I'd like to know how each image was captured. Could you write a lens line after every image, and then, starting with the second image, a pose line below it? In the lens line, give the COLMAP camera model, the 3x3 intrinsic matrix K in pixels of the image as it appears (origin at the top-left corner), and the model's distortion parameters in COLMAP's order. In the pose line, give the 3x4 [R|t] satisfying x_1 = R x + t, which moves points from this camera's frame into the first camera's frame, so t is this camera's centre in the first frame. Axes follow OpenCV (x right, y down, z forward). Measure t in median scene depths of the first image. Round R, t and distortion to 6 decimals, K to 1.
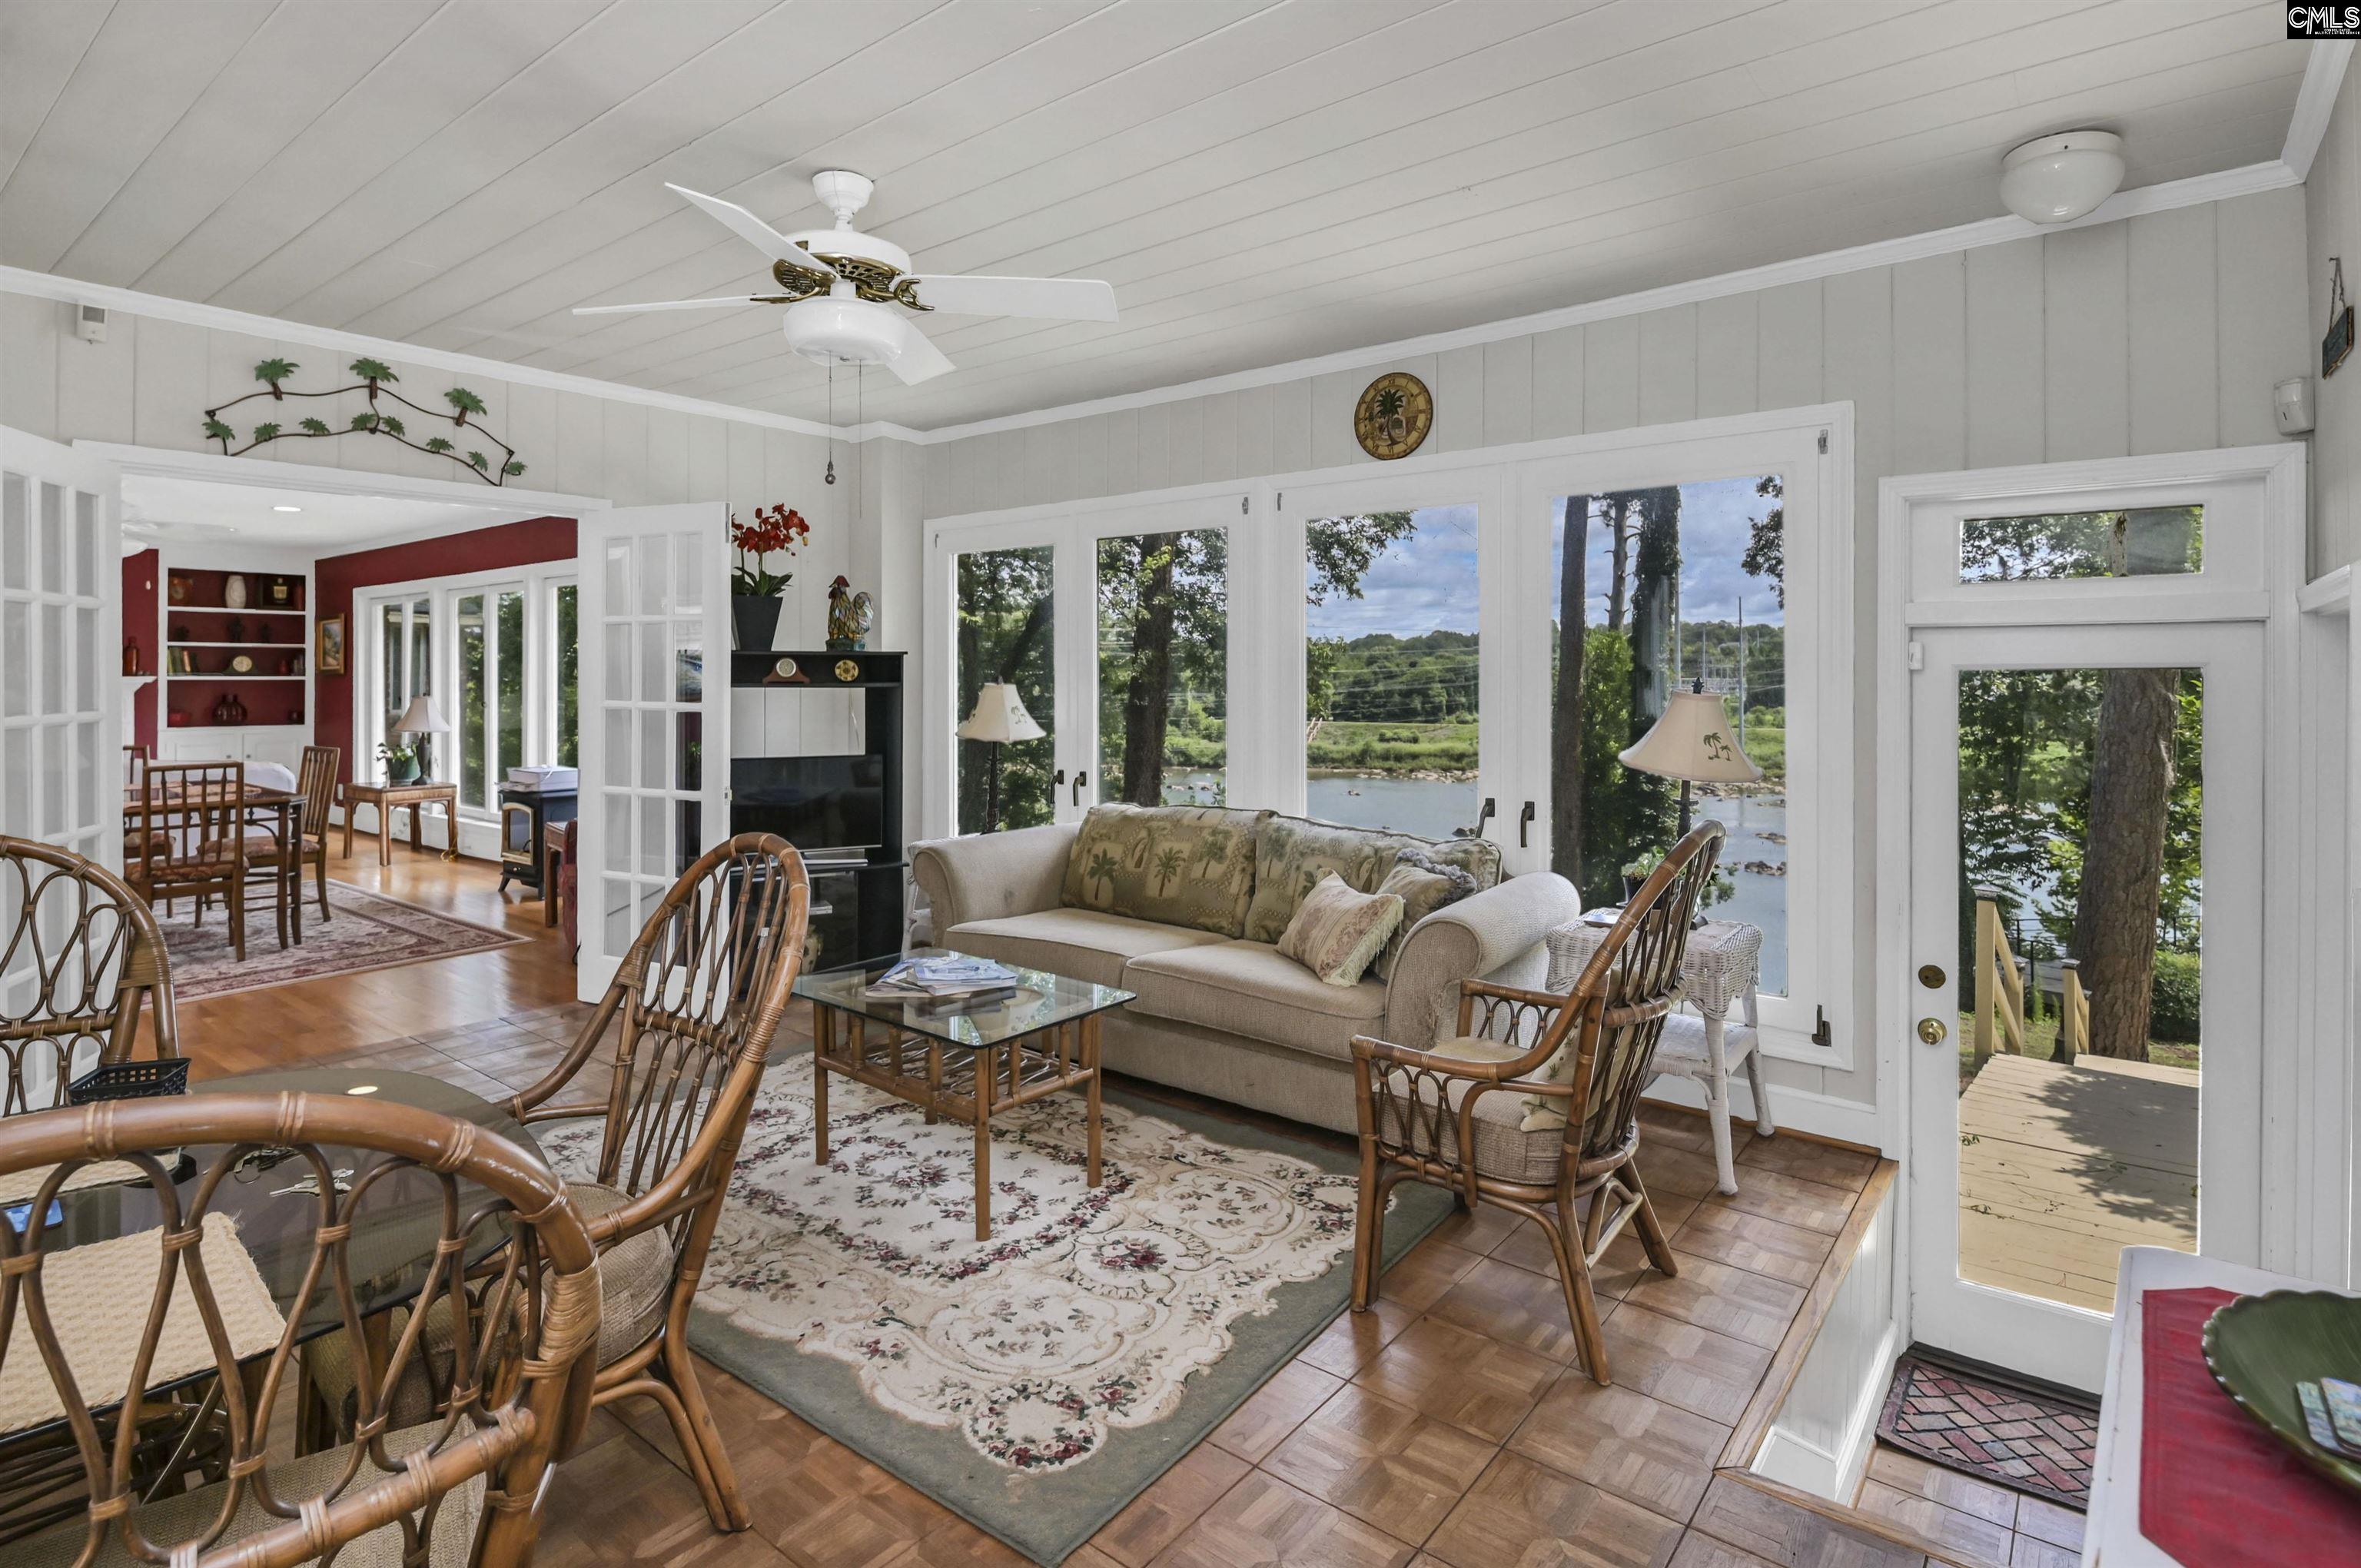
lens RADIAL K [[1166.5, 0, 1214.1], [0, 1166.5, 690.3], [0, 0, 1]] dist [-0.001591, -0.005163]
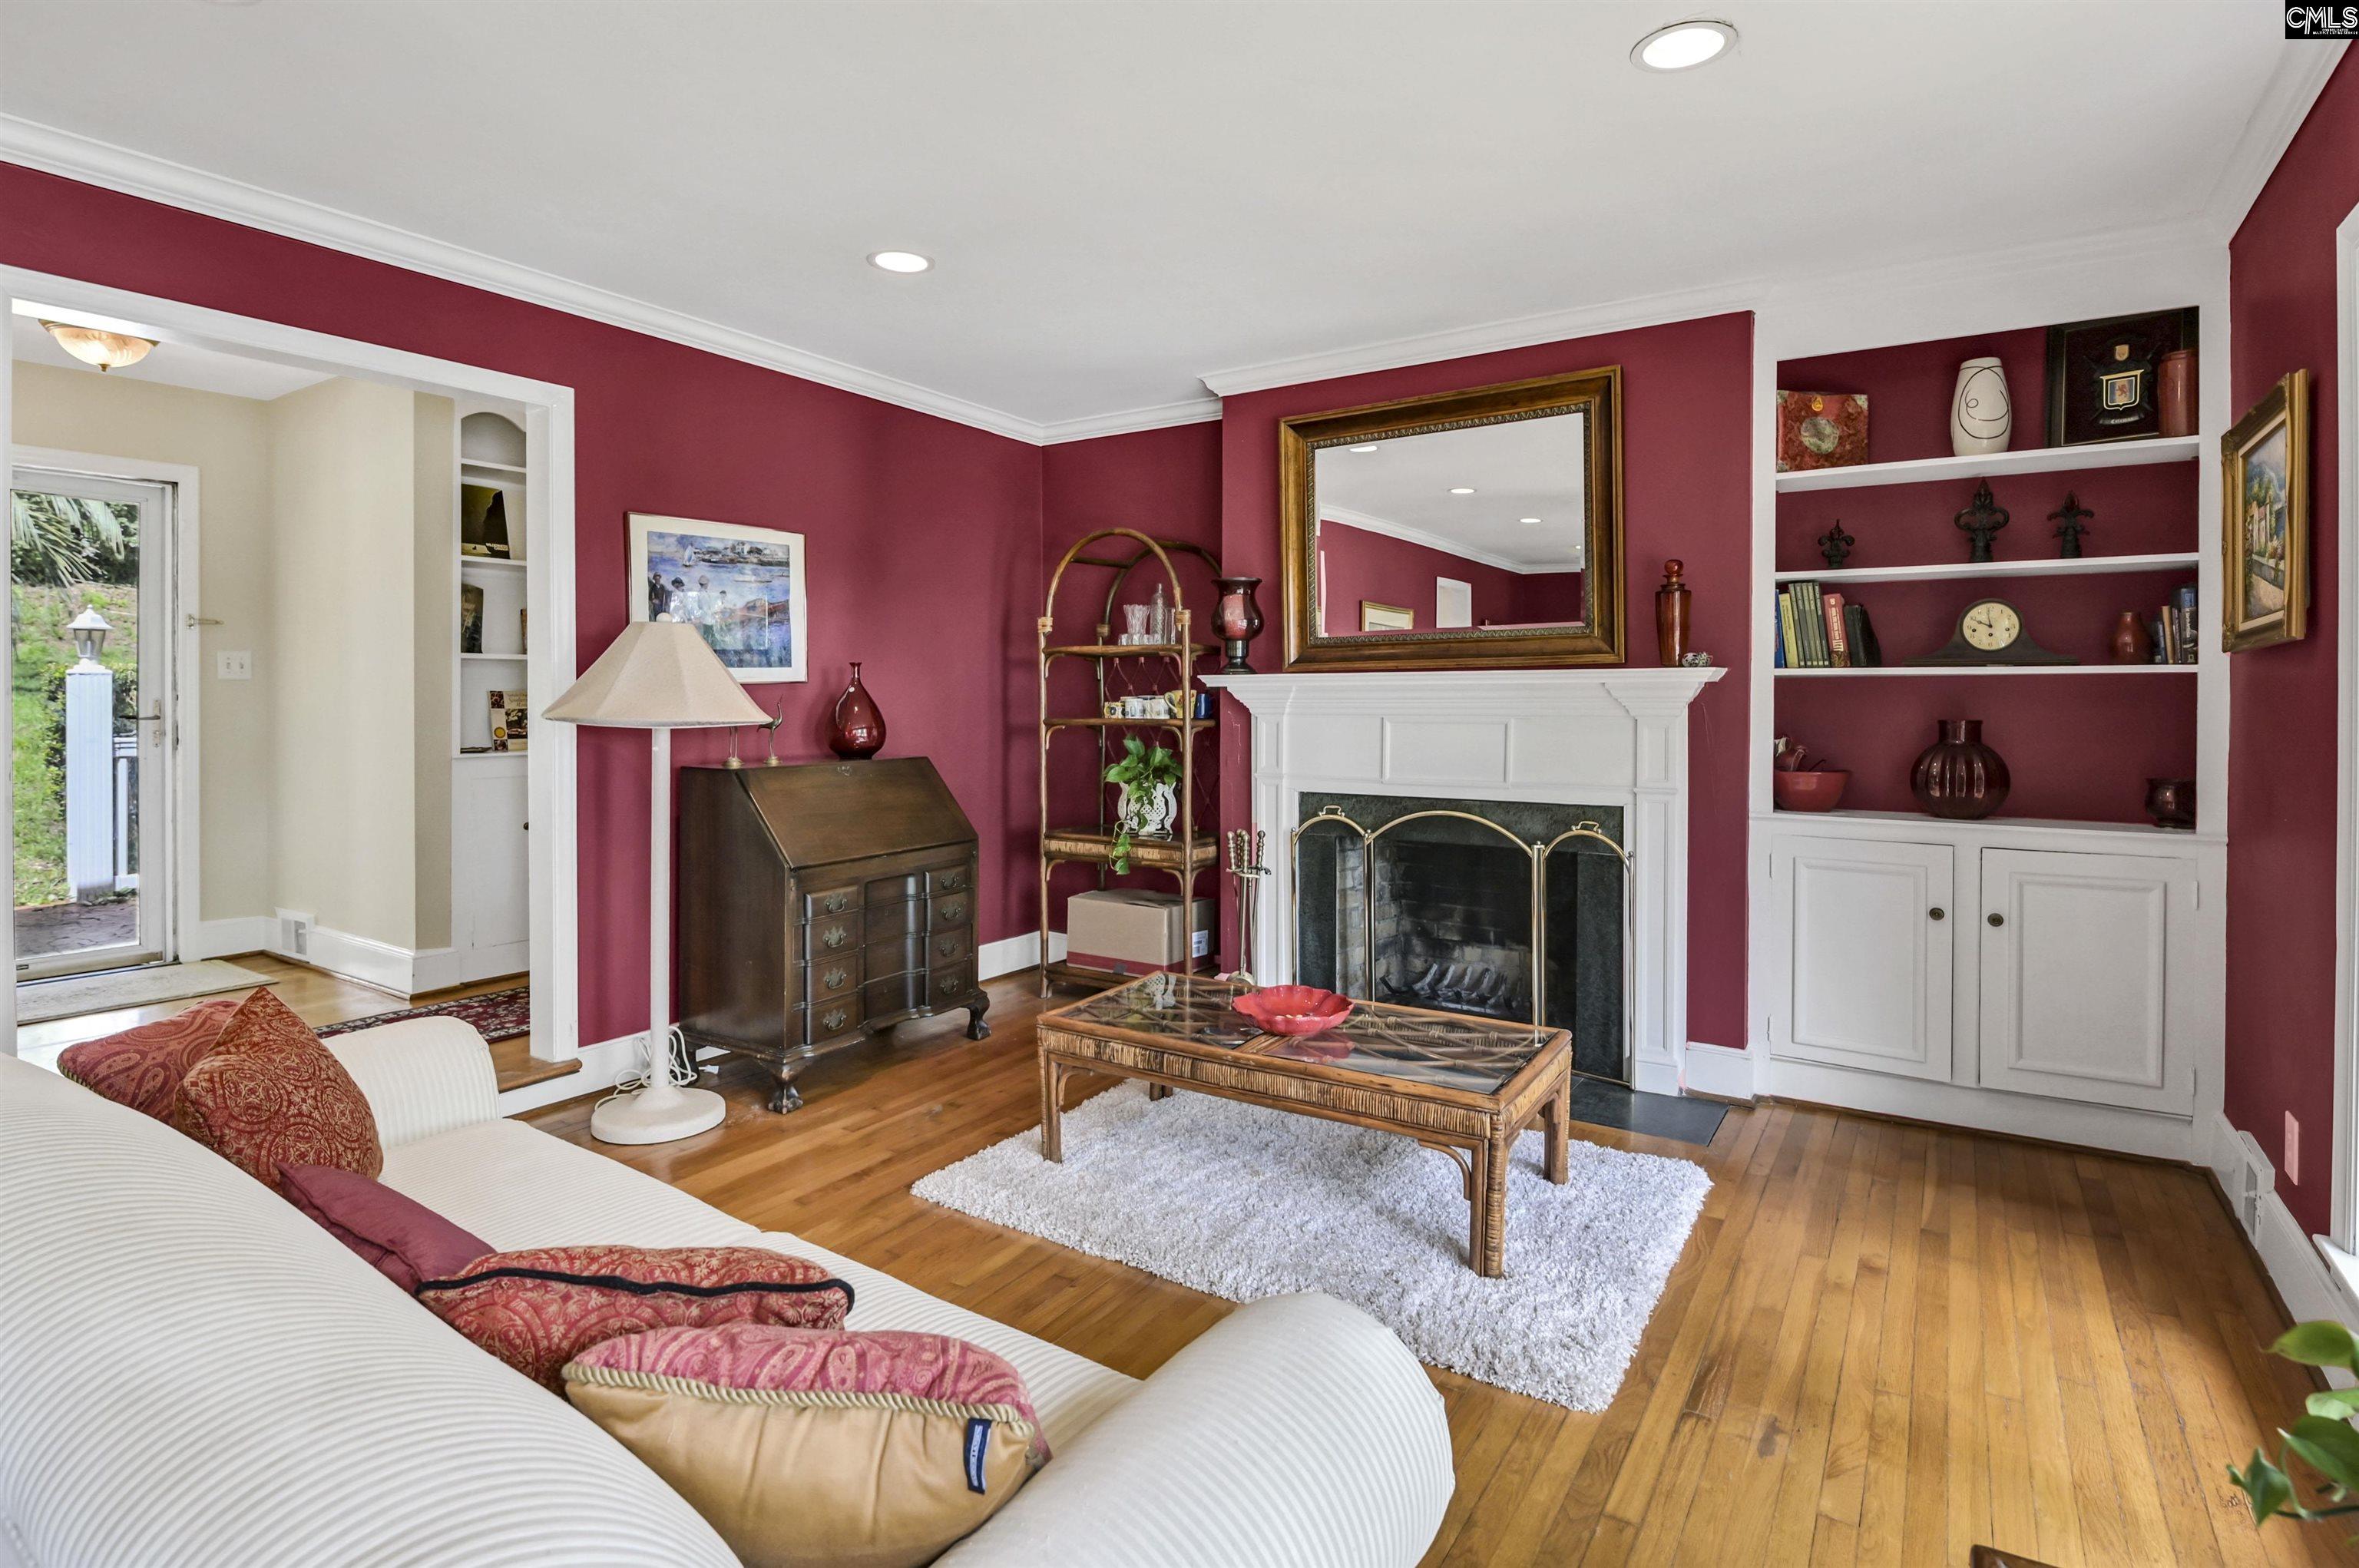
lens RADIAL K [[1165.4, 0, 1192.7], [0, 1165.4, 715.0], [0, 0, 1]] dist [-0.001591, -0.005163]
pose [[0.071231, 0.009428, -0.997415, -0.526687], [-0.013959, 0.999867, 0.008454, 0.001837], [0.997362, 0.013321, 0.071353, 0.751437]]
